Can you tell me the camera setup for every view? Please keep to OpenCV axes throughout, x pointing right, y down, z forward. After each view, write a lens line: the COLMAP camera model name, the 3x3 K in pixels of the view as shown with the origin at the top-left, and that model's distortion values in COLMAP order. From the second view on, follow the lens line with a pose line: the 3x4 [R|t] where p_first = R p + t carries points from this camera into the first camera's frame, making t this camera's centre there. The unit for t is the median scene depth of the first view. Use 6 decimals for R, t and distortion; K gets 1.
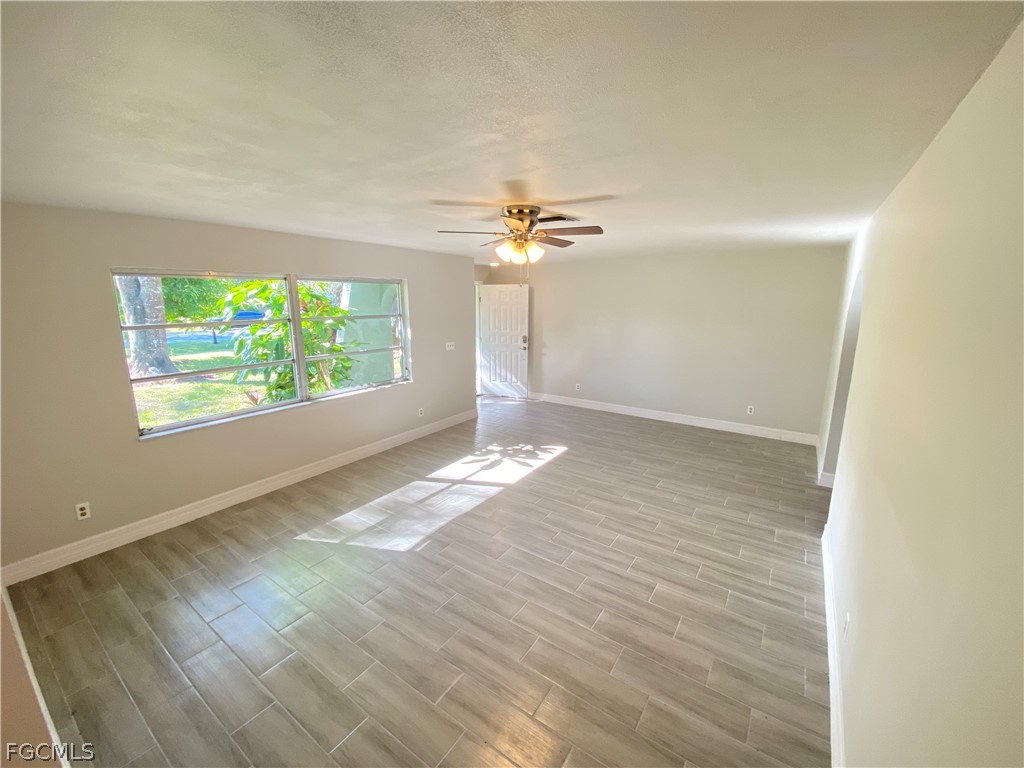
lens RADIAL K [[415.2, 0, 515.1], [0, 415.2, 381.3], [0, 0, 1]] dist [0.062602, -0.047491]
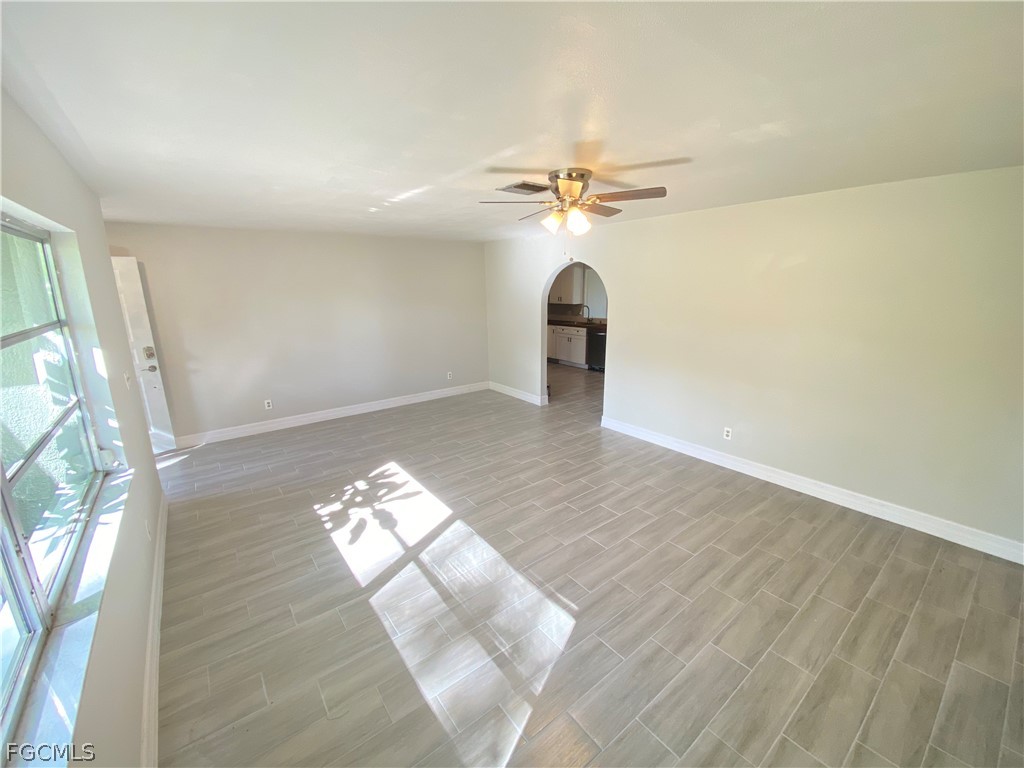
lens RADIAL K [[415.2, 0, 515.1], [0, 415.2, 381.3], [0, 0, 1]] dist [0.062602, -0.047491]
pose [[0.298046, -0.225609, 0.927507, -0.601325], [0.202652, 0.964473, 0.169481, -0.096102], [-0.932792, 0.137448, 0.333178, 0.548118]]
